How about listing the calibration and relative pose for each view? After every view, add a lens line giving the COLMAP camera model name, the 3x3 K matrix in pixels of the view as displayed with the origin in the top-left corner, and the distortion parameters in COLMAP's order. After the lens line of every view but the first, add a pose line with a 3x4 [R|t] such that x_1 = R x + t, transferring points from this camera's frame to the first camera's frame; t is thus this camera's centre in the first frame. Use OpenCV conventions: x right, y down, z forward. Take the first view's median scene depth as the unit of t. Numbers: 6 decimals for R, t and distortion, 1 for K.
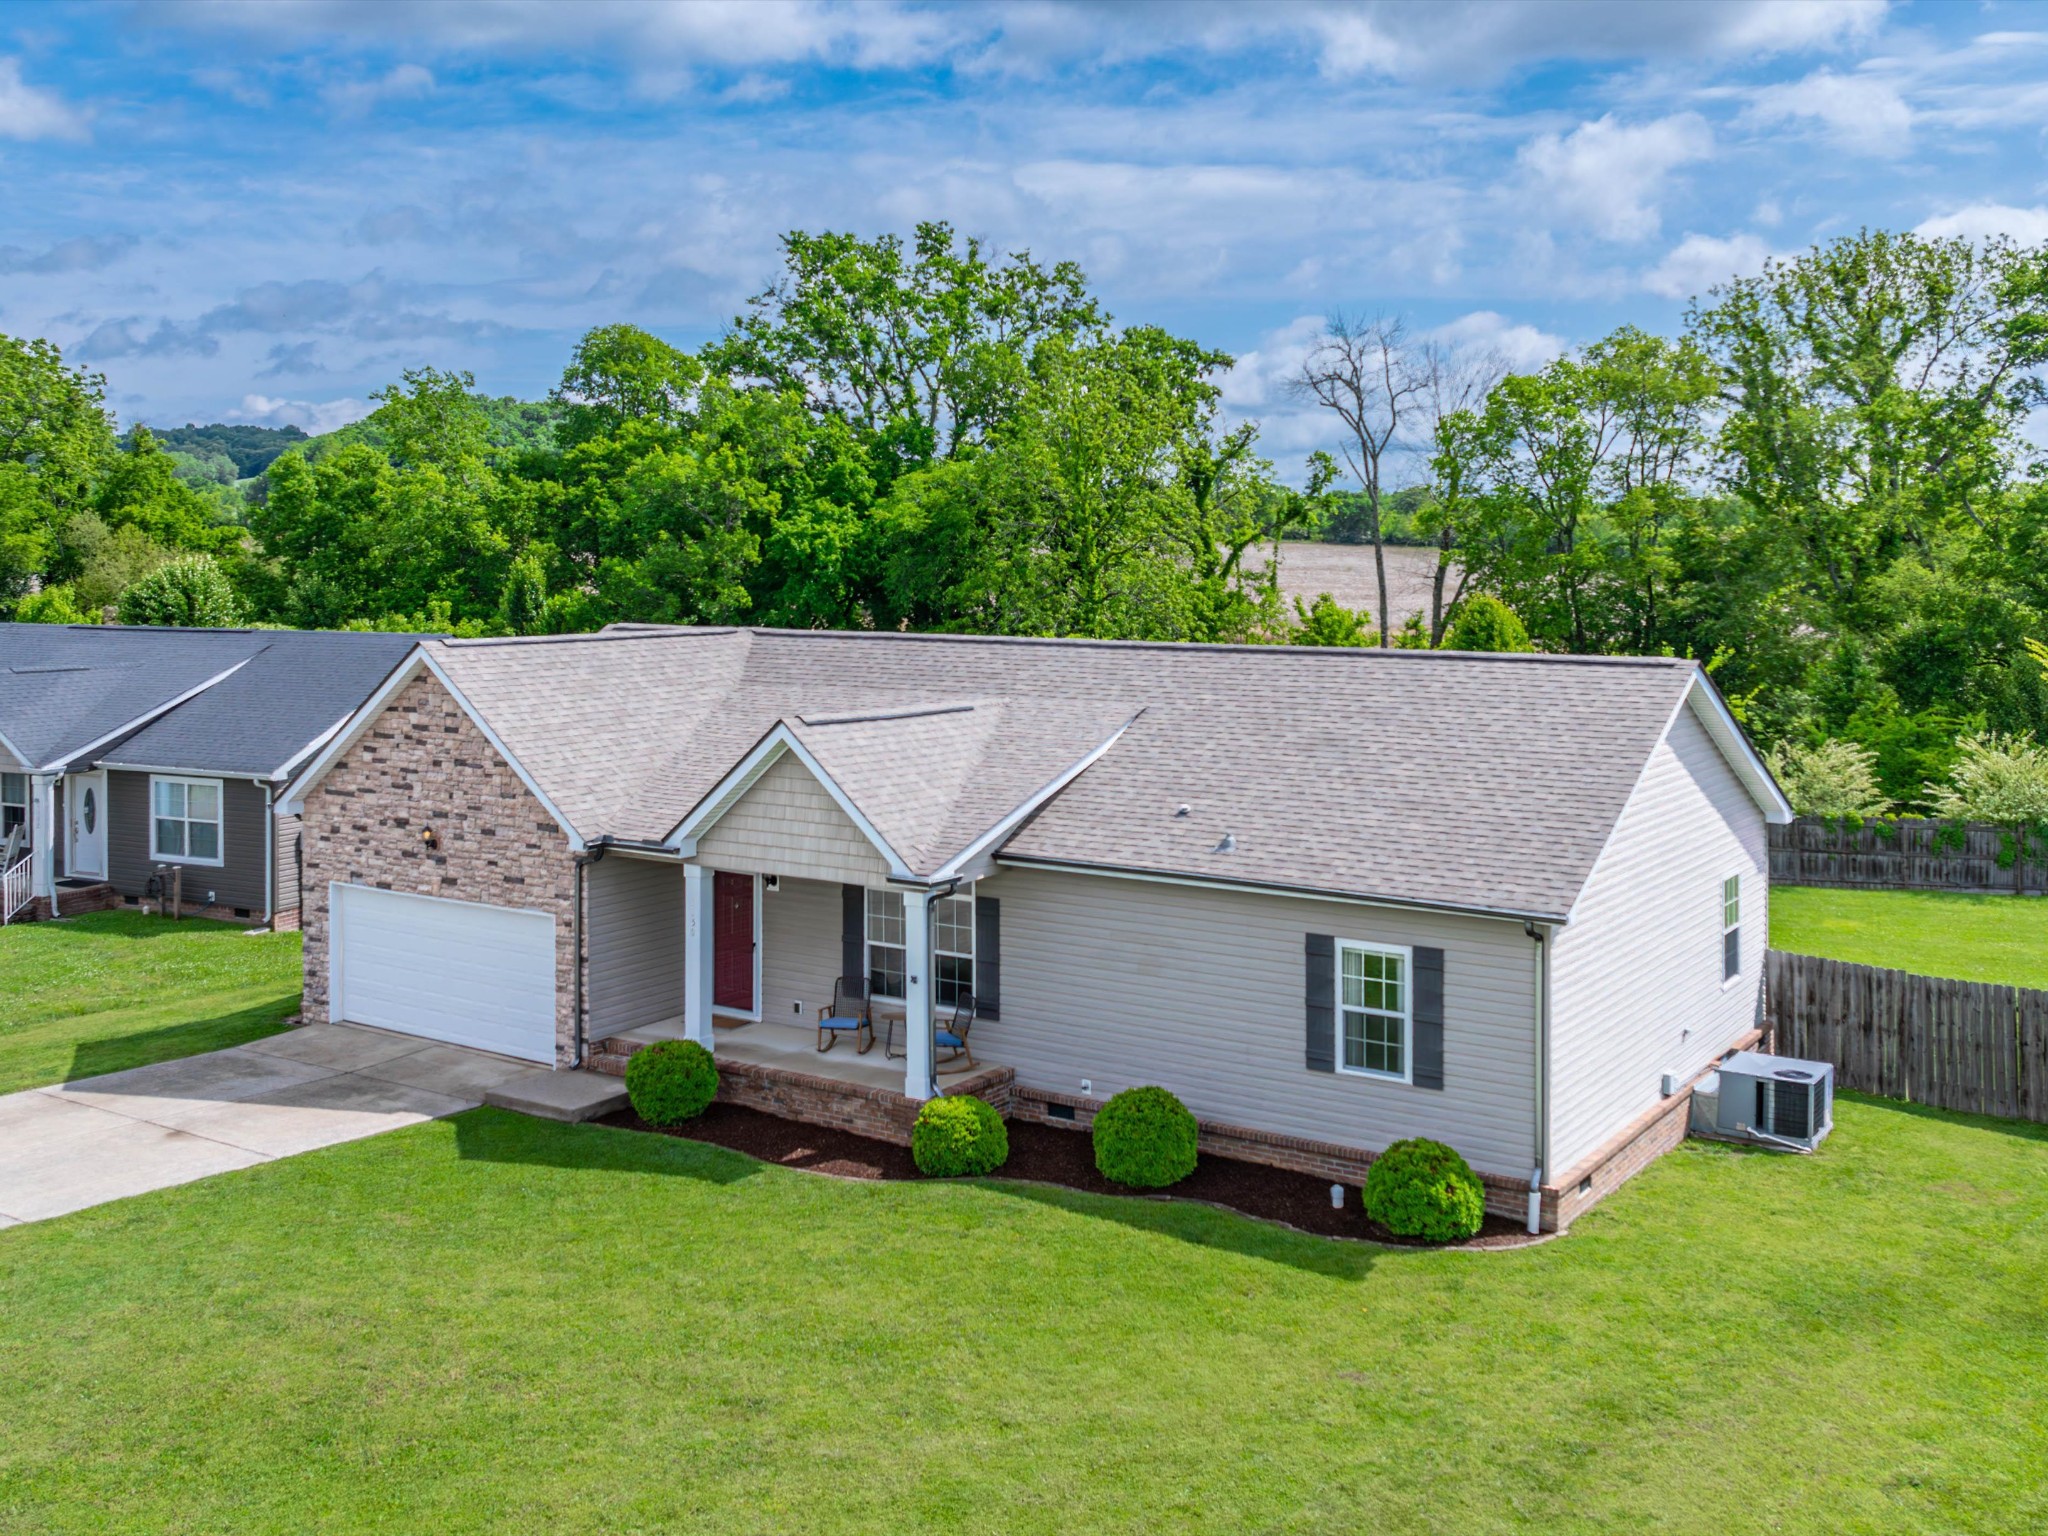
lens RADIAL K [[2152.0, 0, 835.6], [0, 2152.0, 505.7], [0, 0, 1]] dist [0.006177, -0.008234]
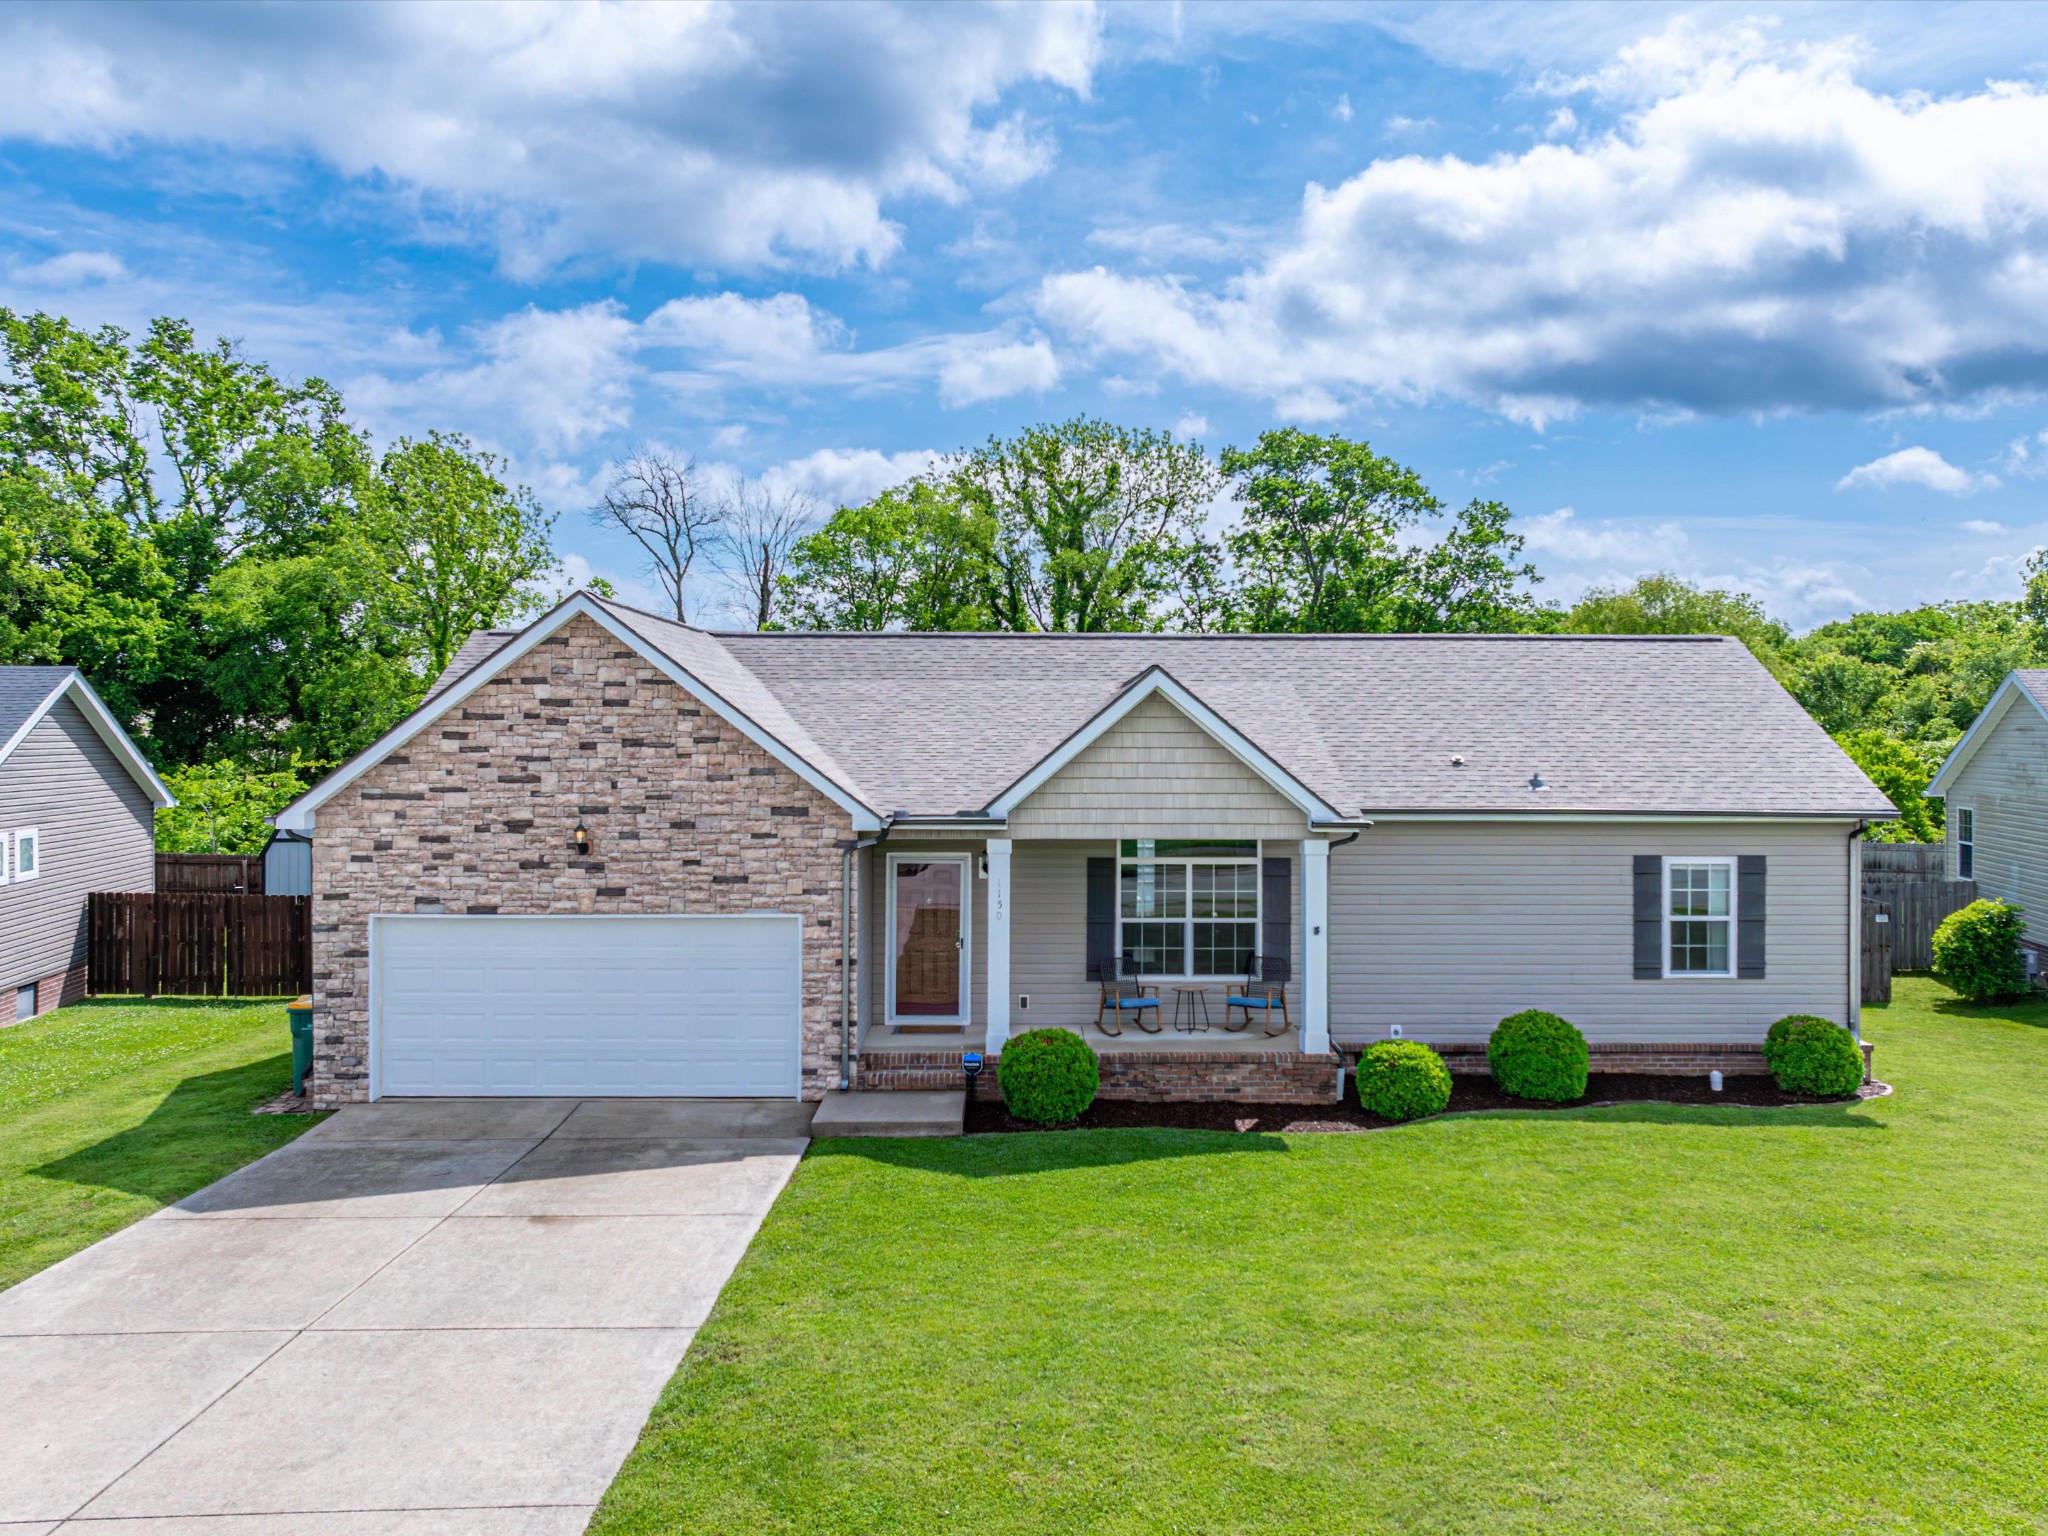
lens RADIAL K [[1854.7, 0, 1196.3], [0, 1854.7, 686.1], [0, 0, 1]] dist [0.012080, -0.022549]
pose [[0.775506, 0.017056, 0.631110, -0.458687], [-0.017433, 0.999832, -0.005598, 0.100761], [-0.631099, -0.006661, 0.775673, 0.338487]]
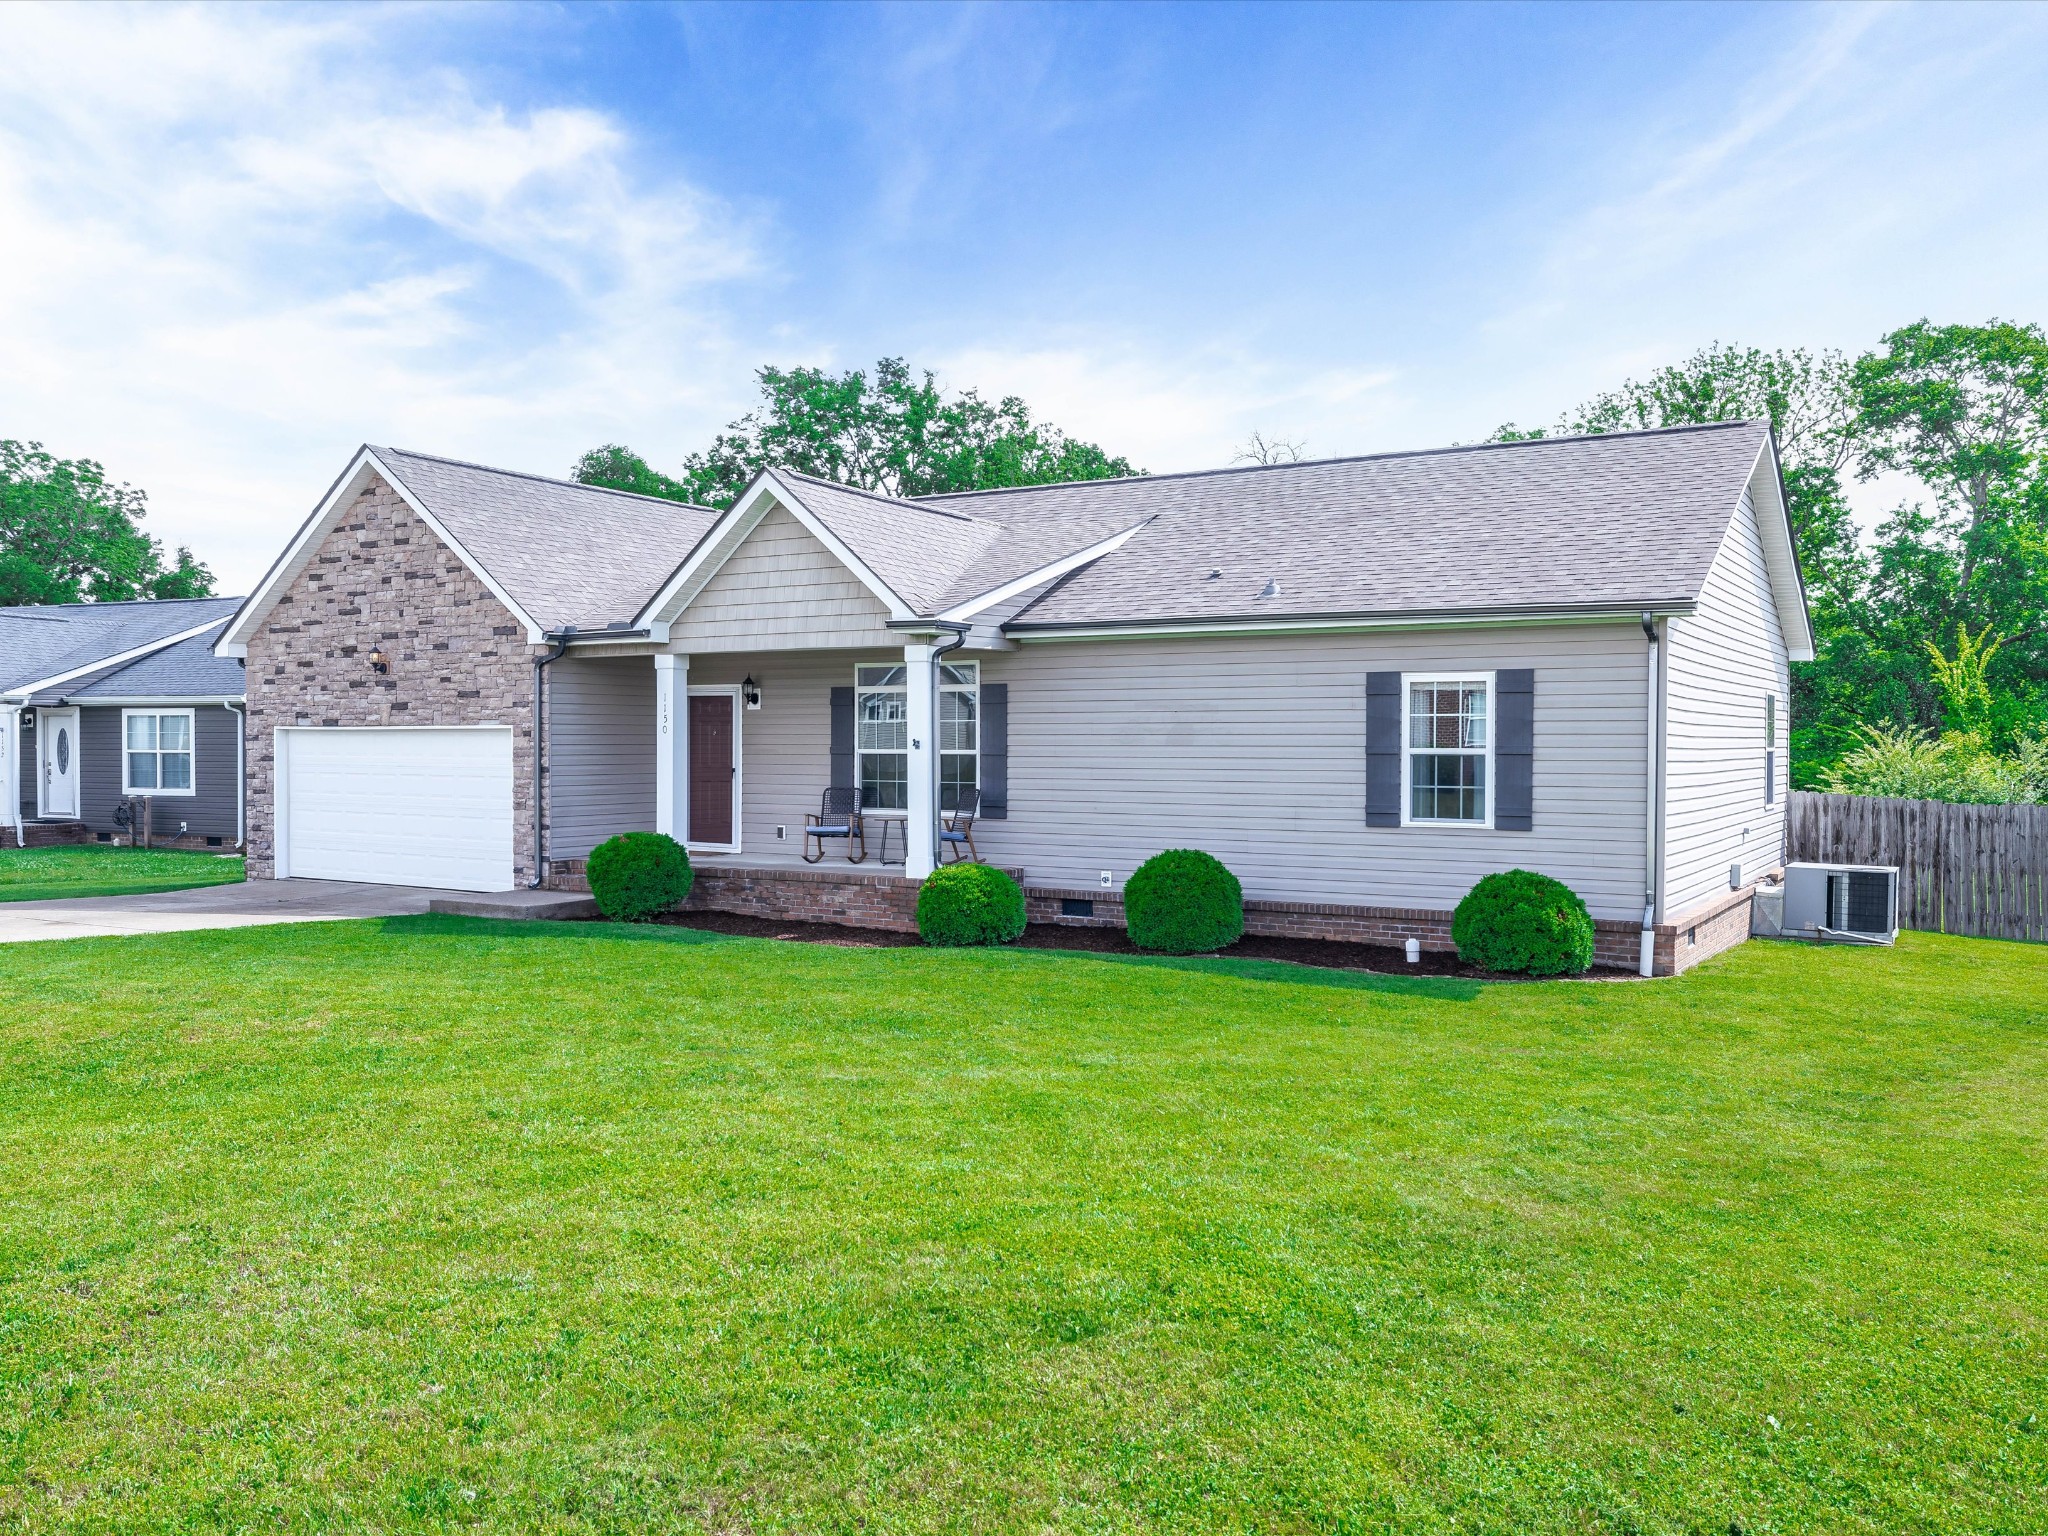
lens RADIAL K [[1791.0, 0, 895.2], [0, 1791.0, 737.3], [0, 0, 1]] dist [-0.005195, 0.016141]
pose [[0.998603, 0.002738, 0.052777, -0.009409], [-0.004011, 0.999703, 0.024039, 0.172789], [-0.052695, -0.024217, 0.998317, 0.234465]]
